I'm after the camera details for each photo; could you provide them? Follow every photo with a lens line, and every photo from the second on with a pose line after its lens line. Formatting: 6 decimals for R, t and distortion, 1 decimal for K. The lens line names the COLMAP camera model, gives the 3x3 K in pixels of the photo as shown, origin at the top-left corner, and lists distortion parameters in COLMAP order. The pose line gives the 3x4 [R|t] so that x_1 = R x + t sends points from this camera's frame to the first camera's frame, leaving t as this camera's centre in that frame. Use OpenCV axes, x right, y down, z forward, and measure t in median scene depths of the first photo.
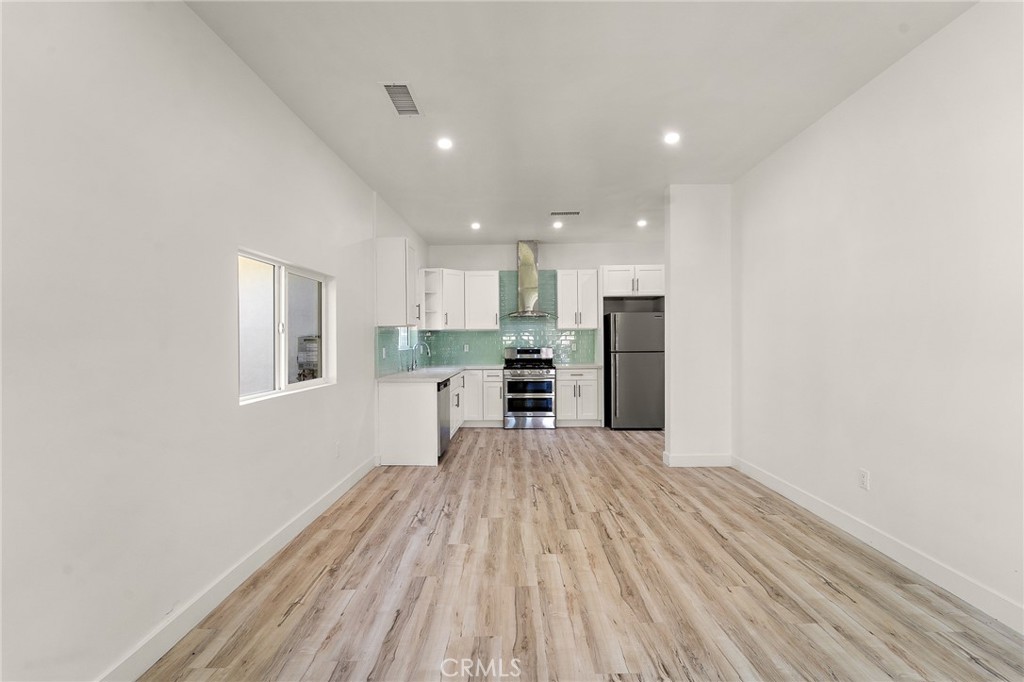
lens RADIAL K [[418.7, 0, 511.3], [0, 418.7, 341.8], [0, 0, 1]] dist [-0.000523, -0.000267]
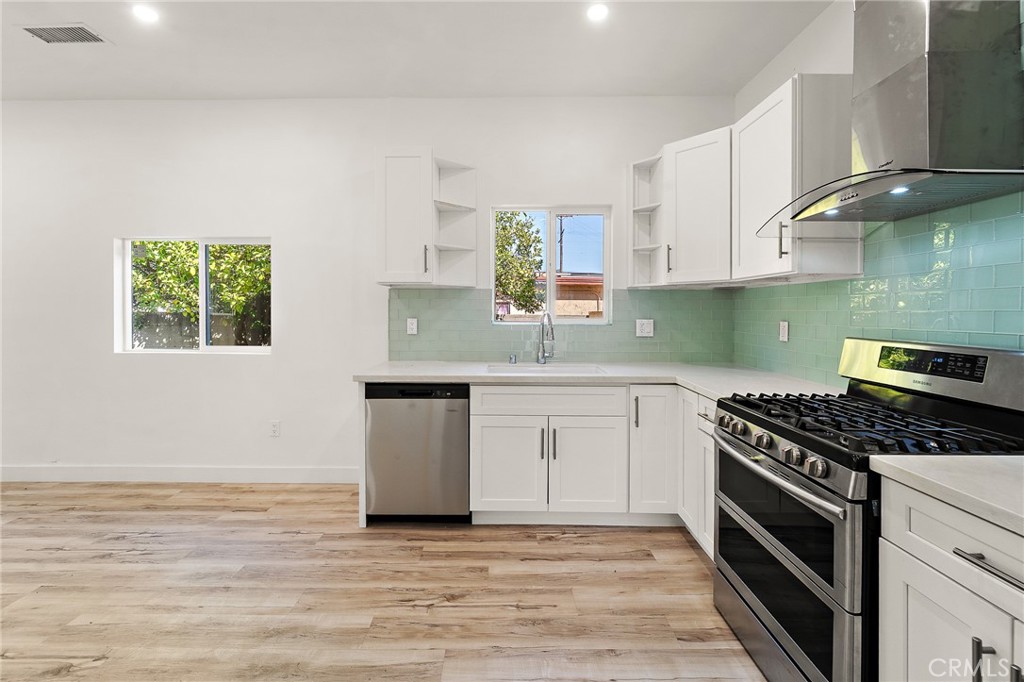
lens RADIAL K [[428.2, 0, 506.1], [0, 428.2, 310.7], [0, 0, 1]] dist [-0.002005, -0.000995]
pose [[0.012395, 0.009169, -0.999881, 0.372923], [-0.008291, 0.999925, 0.009066, -0.005502], [0.999889, 0.008177, 0.012470, 1.092242]]
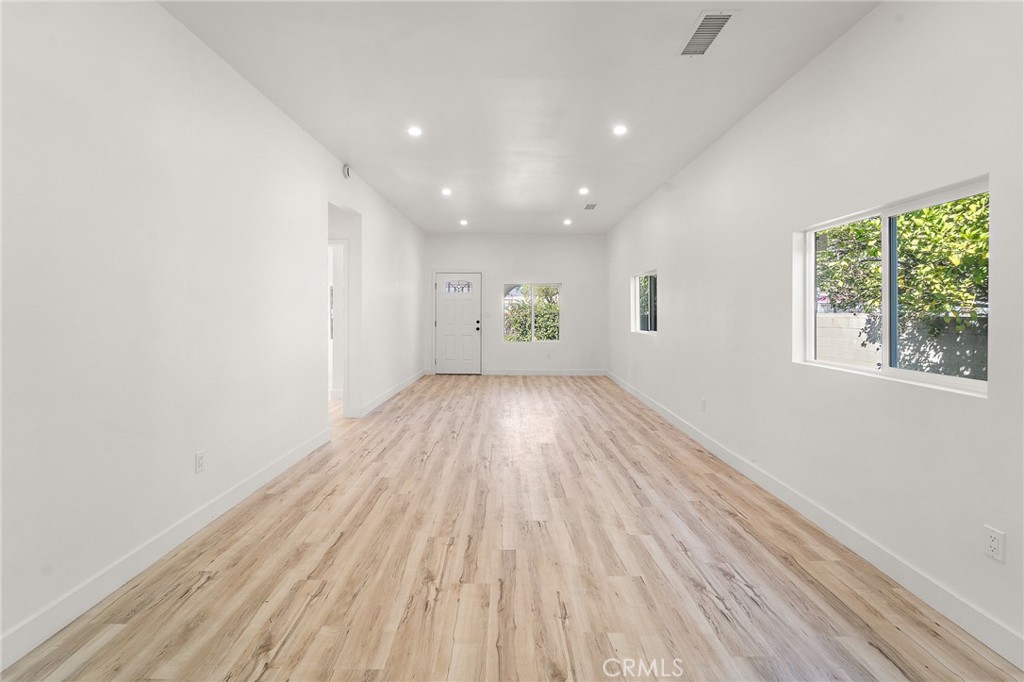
lens RADIAL K [[428.2, 0, 506.1], [0, 428.2, 310.7], [0, 0, 1]] dist [-0.002005, -0.000995]
pose [[-0.999982, 0.005889, -0.001288, 0.090365], [0.005887, 0.999981, 0.001887, -0.002540], [0.001299, 0.001879, -0.999997, 1.082278]]
